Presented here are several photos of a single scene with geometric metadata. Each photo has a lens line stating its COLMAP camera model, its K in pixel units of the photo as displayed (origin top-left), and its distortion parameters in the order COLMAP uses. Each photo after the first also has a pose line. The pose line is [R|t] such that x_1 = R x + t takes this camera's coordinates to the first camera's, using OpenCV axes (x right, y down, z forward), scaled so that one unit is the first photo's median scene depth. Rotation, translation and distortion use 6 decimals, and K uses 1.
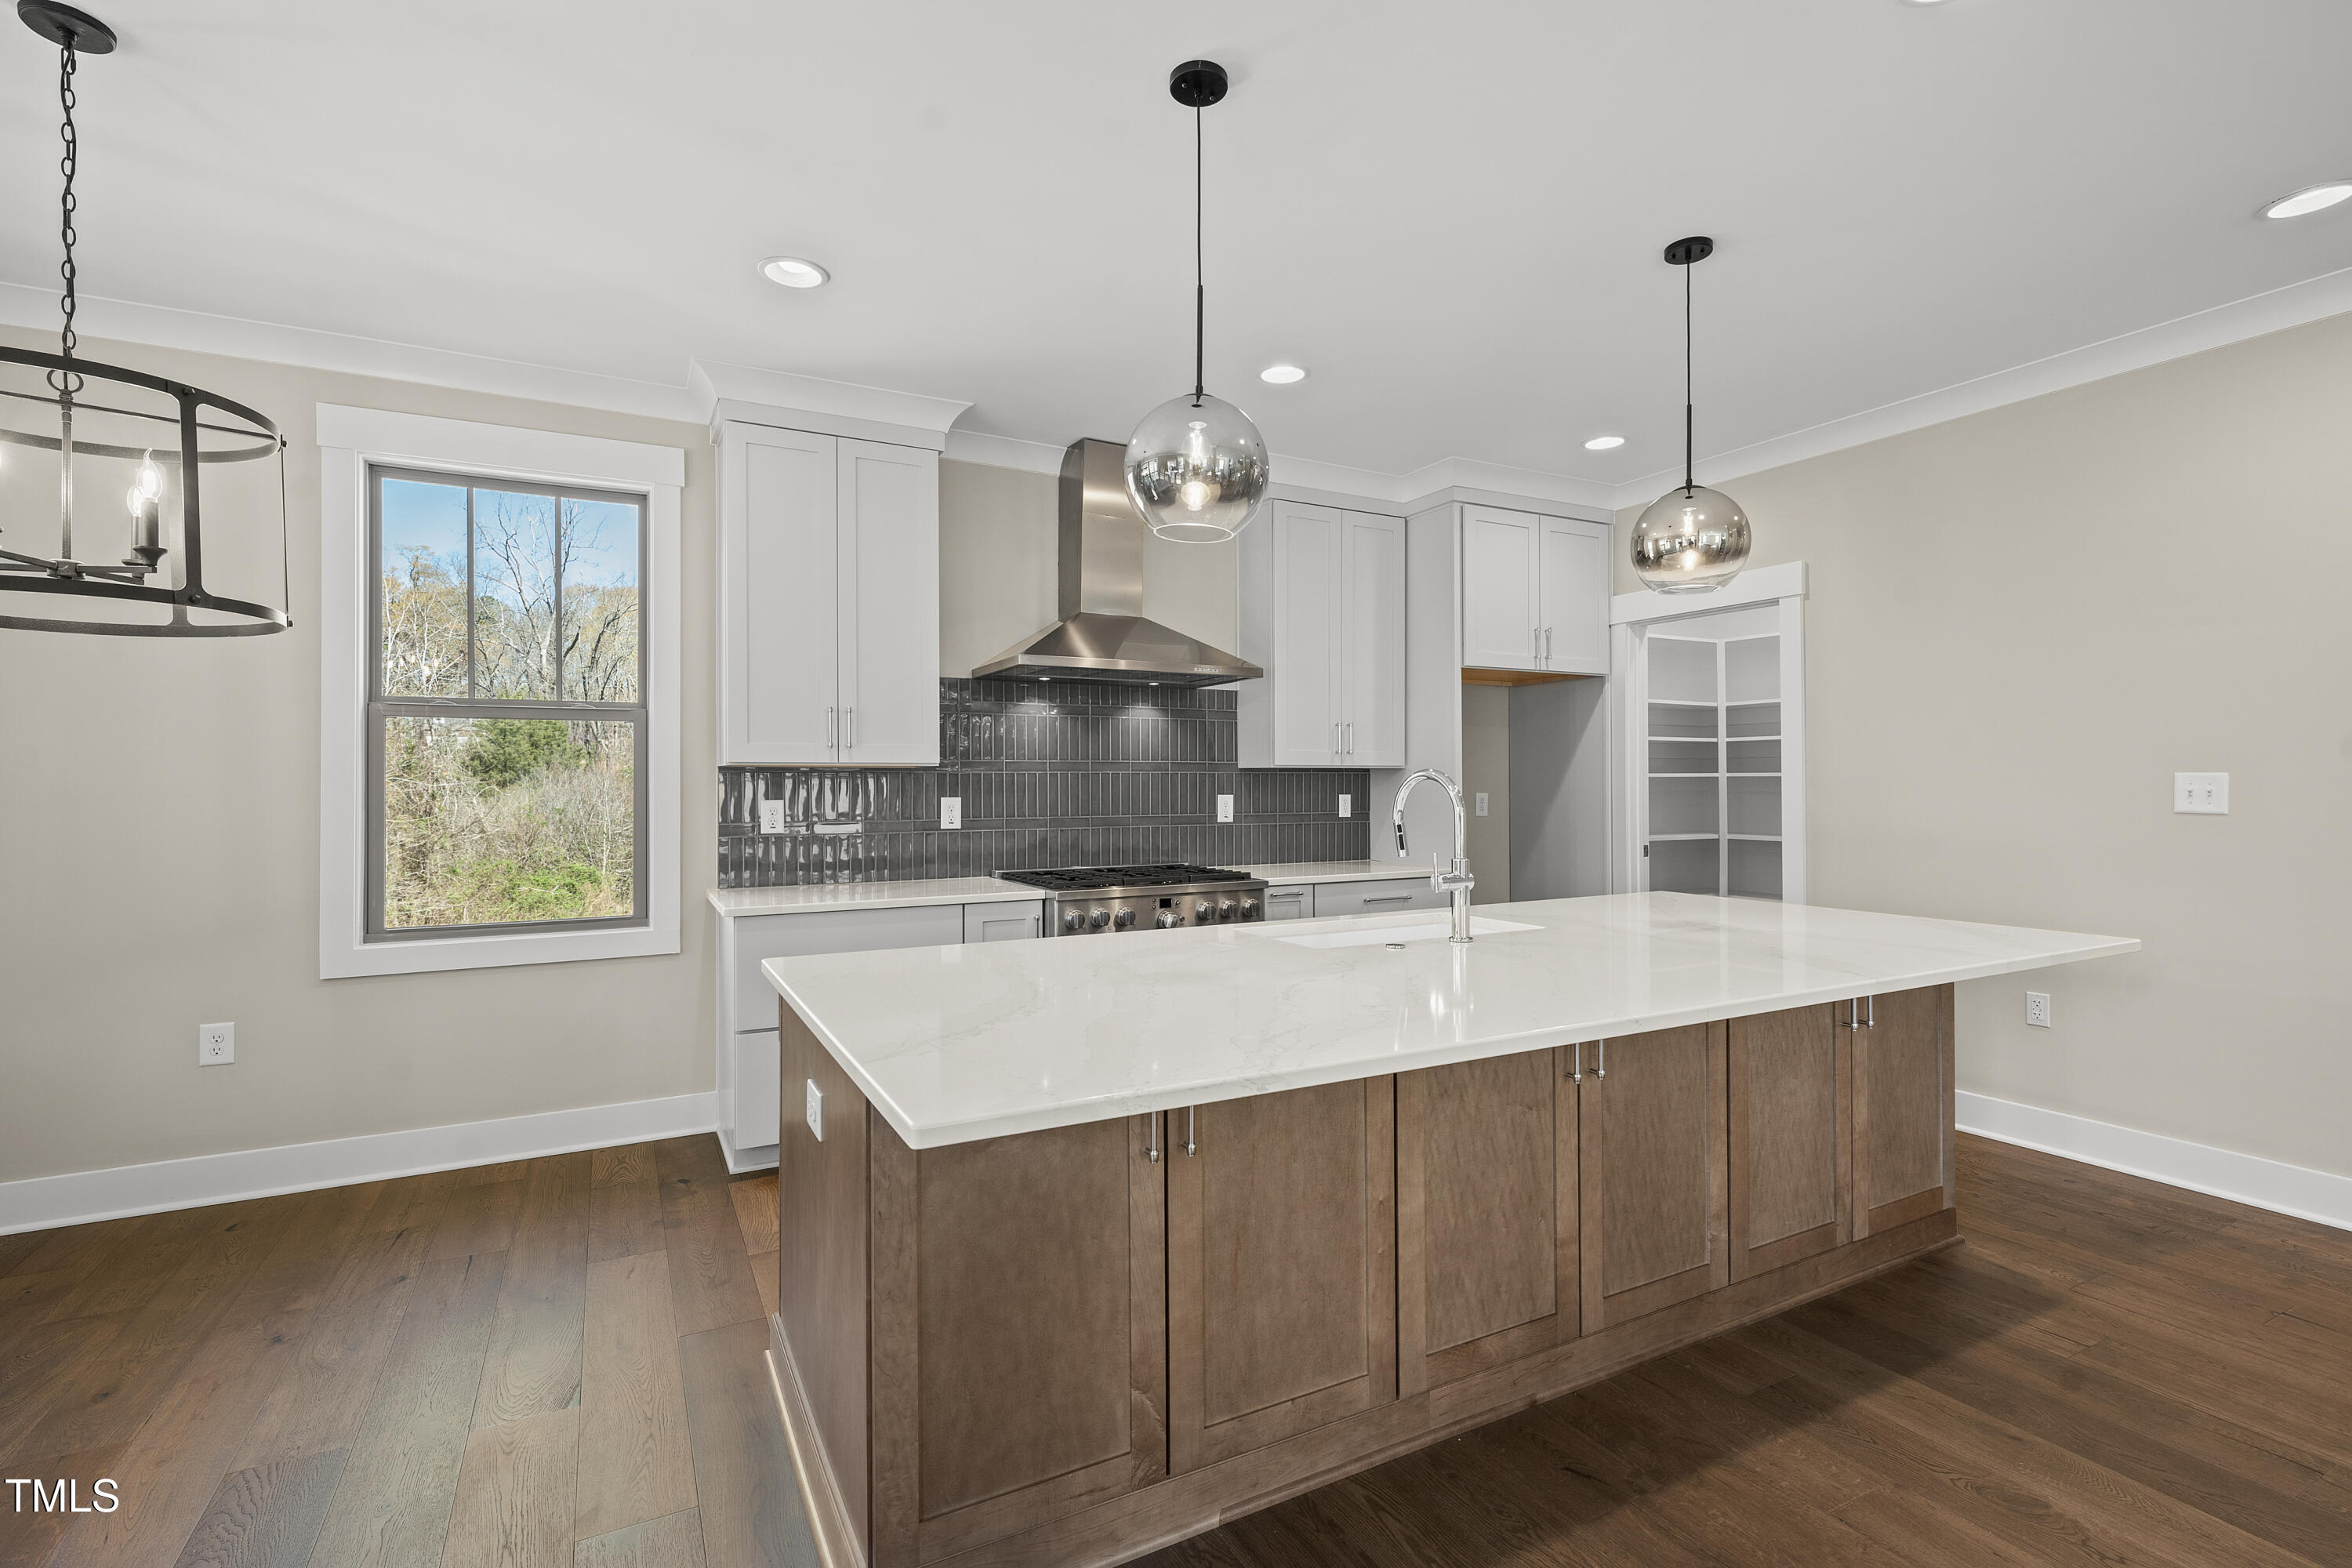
lens RADIAL K [[1076.6, 0, 1176.0], [0, 1076.6, 784.0], [0, 0, 1]] dist [0.012248, 0.000216]
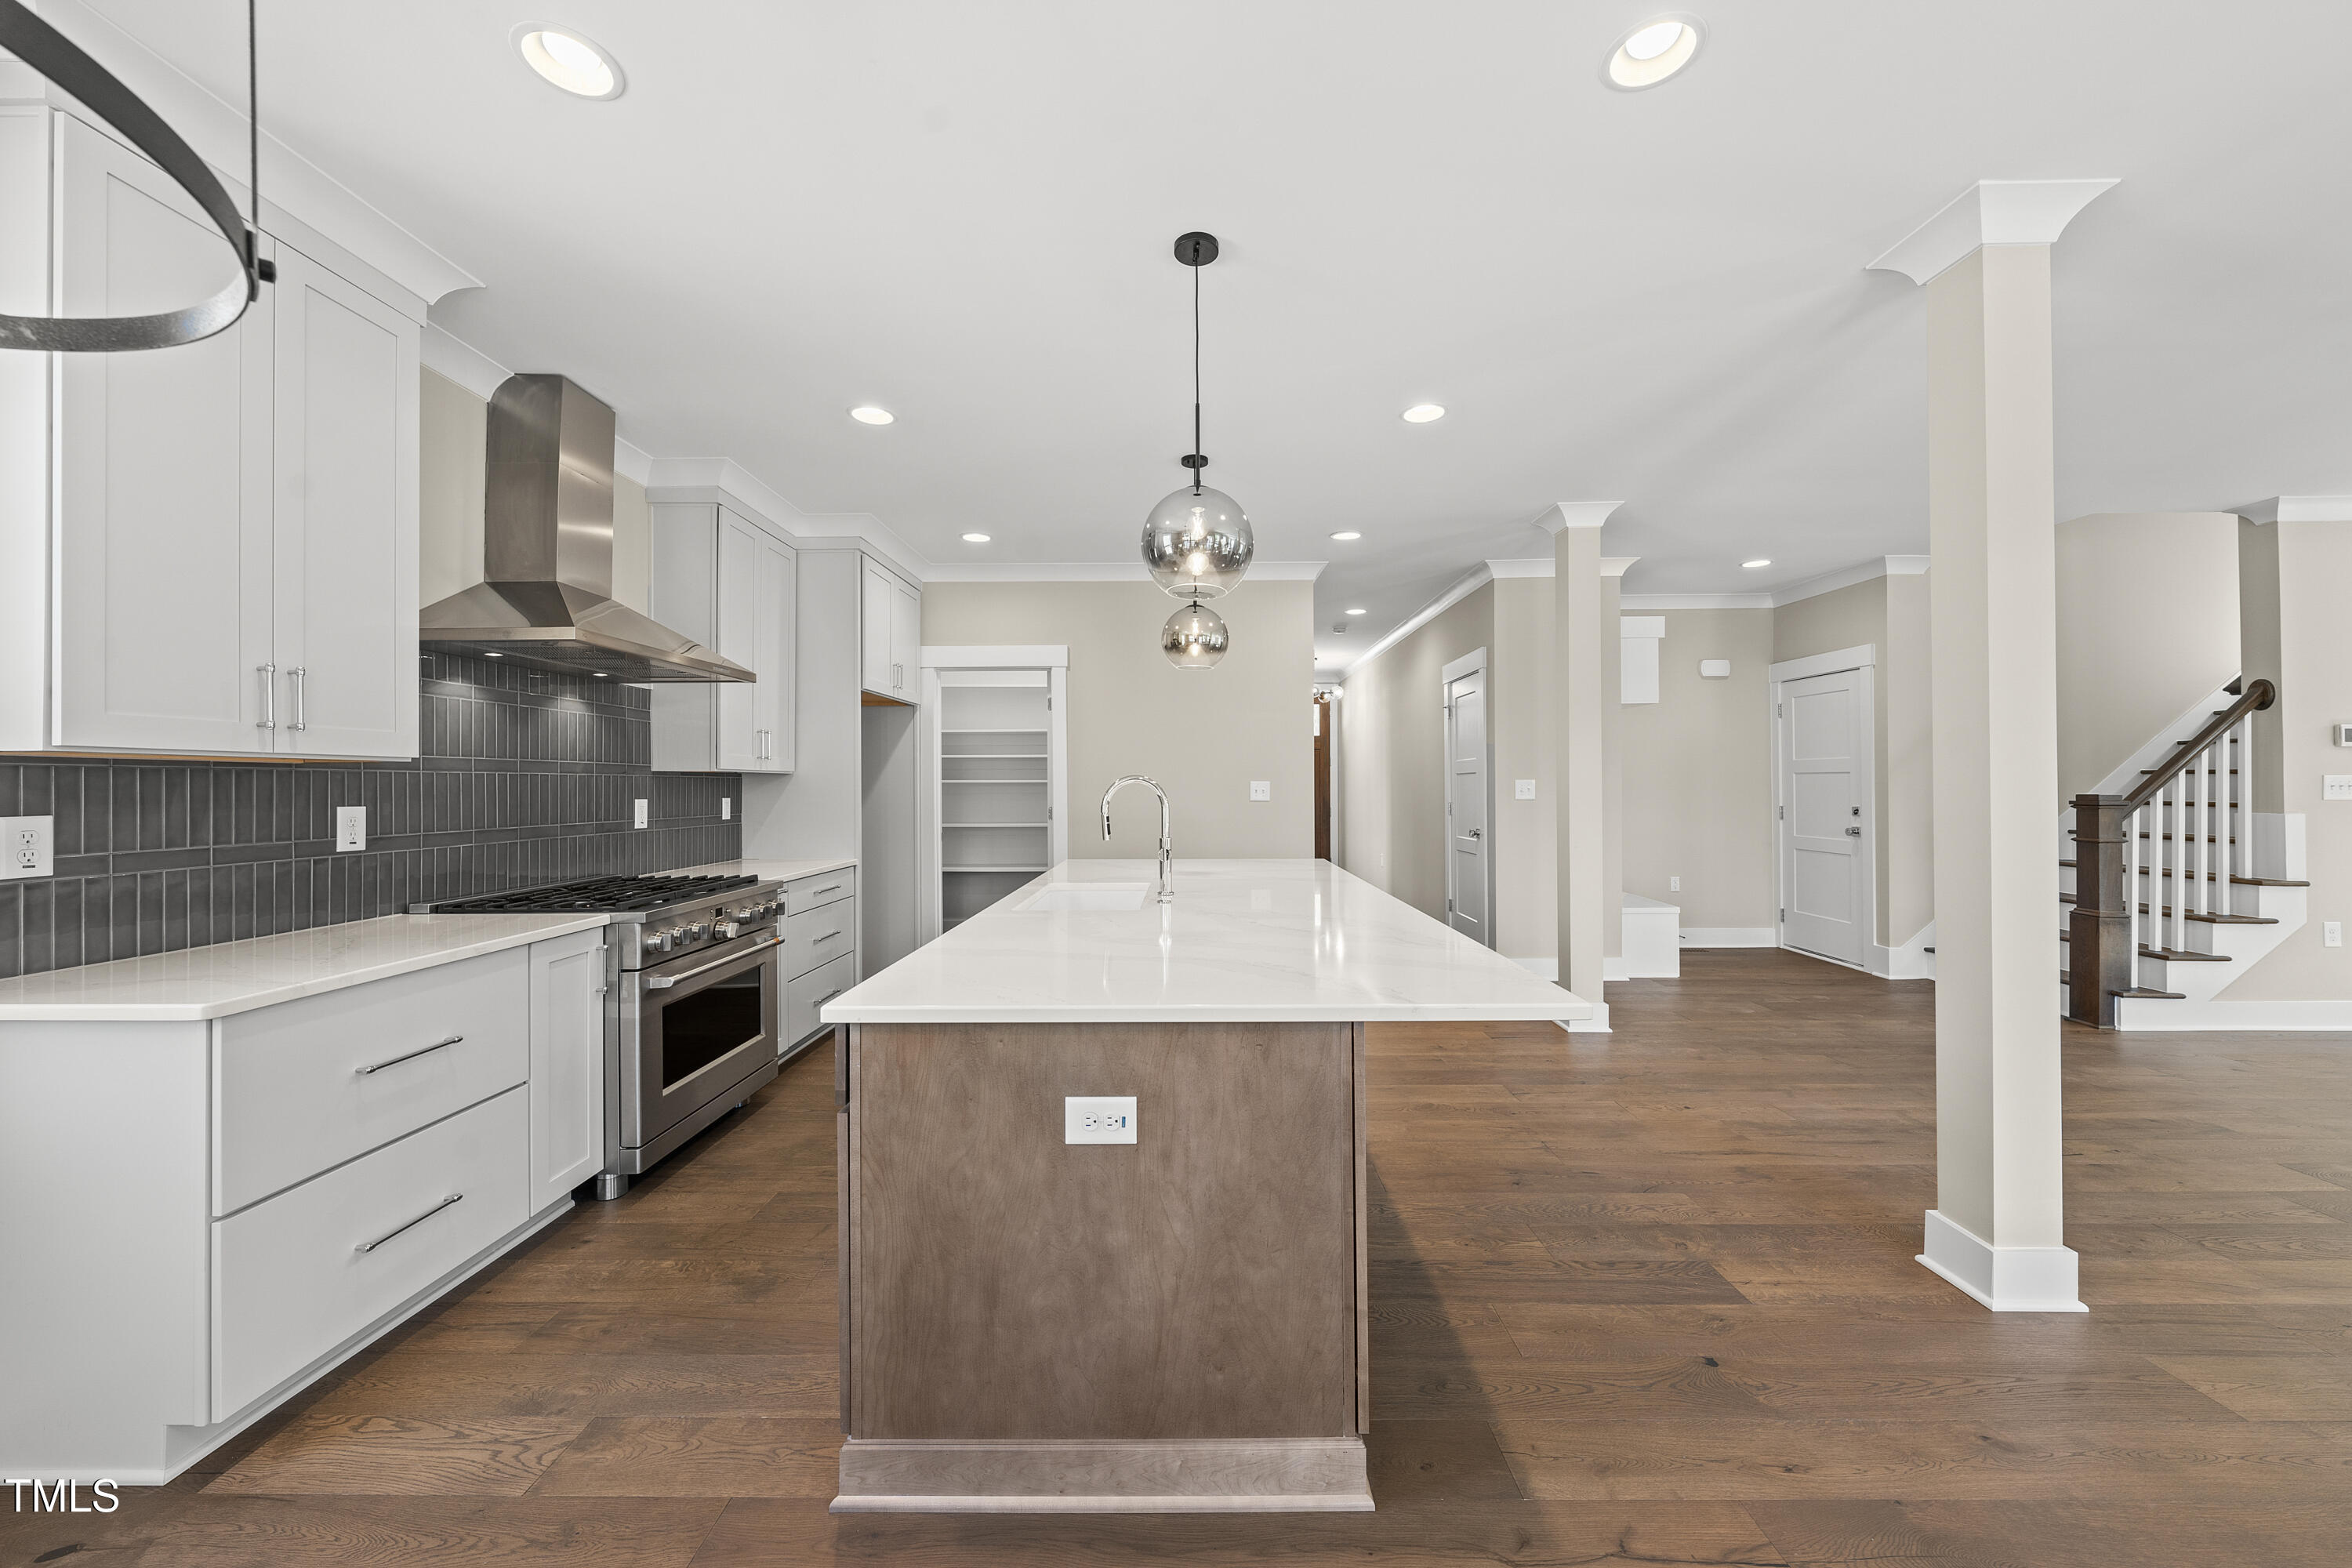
lens RADIAL K [[868.0, 0, 1176.0], [0, 868.0, 784.0], [0, 0, 1]] dist [-0.000034, 0.000002]
pose [[0.481435, 0.003402, 0.876475, -0.415270], [0.002526, 0.999983, -0.005269, 0.001912], [-0.876478, 0.004751, 0.481418, 0.237750]]
